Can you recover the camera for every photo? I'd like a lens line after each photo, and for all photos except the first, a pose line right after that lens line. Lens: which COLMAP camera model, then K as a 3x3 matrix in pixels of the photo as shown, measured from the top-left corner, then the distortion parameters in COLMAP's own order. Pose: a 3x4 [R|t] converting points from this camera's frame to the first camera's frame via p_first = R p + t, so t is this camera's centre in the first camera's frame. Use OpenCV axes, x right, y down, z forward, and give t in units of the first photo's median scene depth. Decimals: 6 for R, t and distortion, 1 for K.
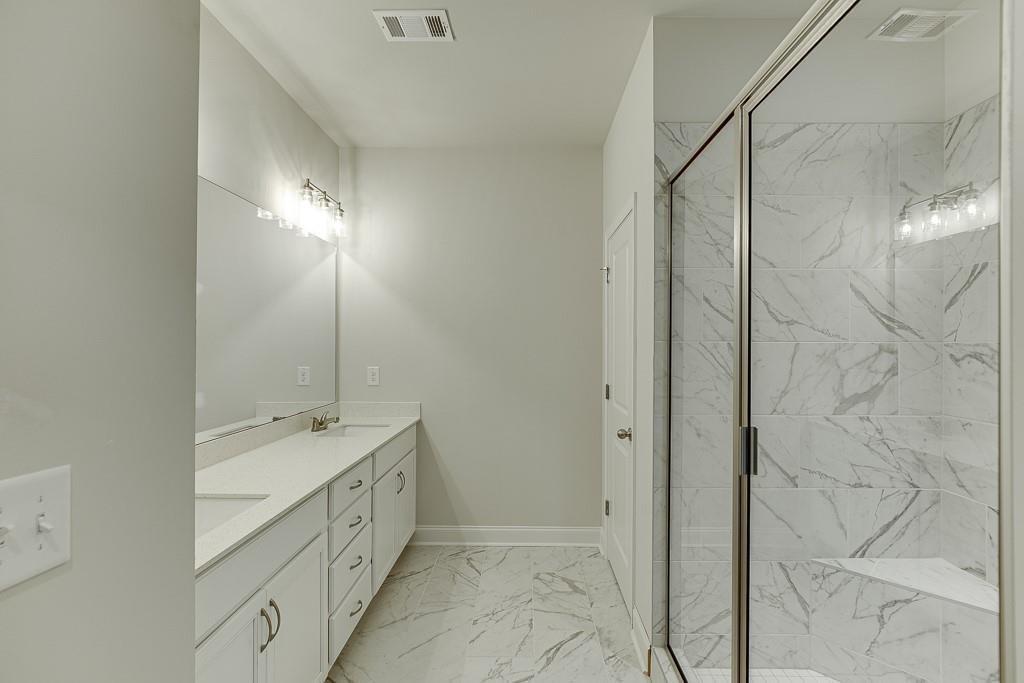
lens RADIAL K [[478.8, 0, 513.0], [0, 478.8, 341.2], [0, 0, 1]] dist [0.000541, -0.000034]
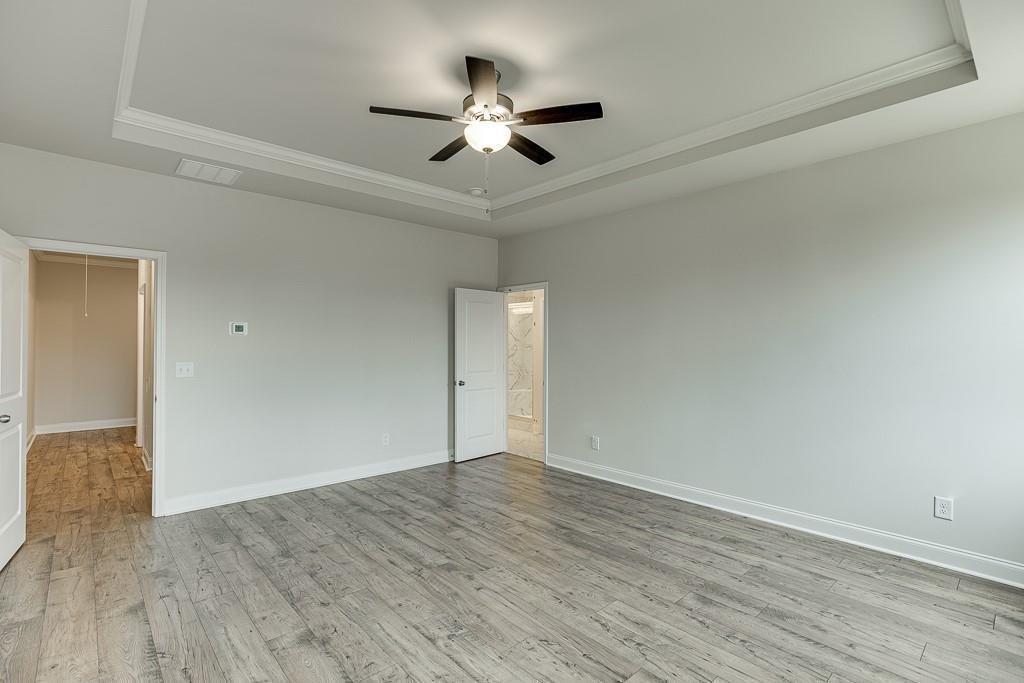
lens RADIAL K [[478.8, 0, 512.5], [0, 478.8, 340.6], [0, 0, 1]] dist [0.000541, -0.000034]
pose [[0.723887, 0.000522, 0.689919, -2.431635], [0.001376, 0.999997, -0.002200, -0.017535], [-0.689918, 0.002542, 0.723883, -2.327281]]
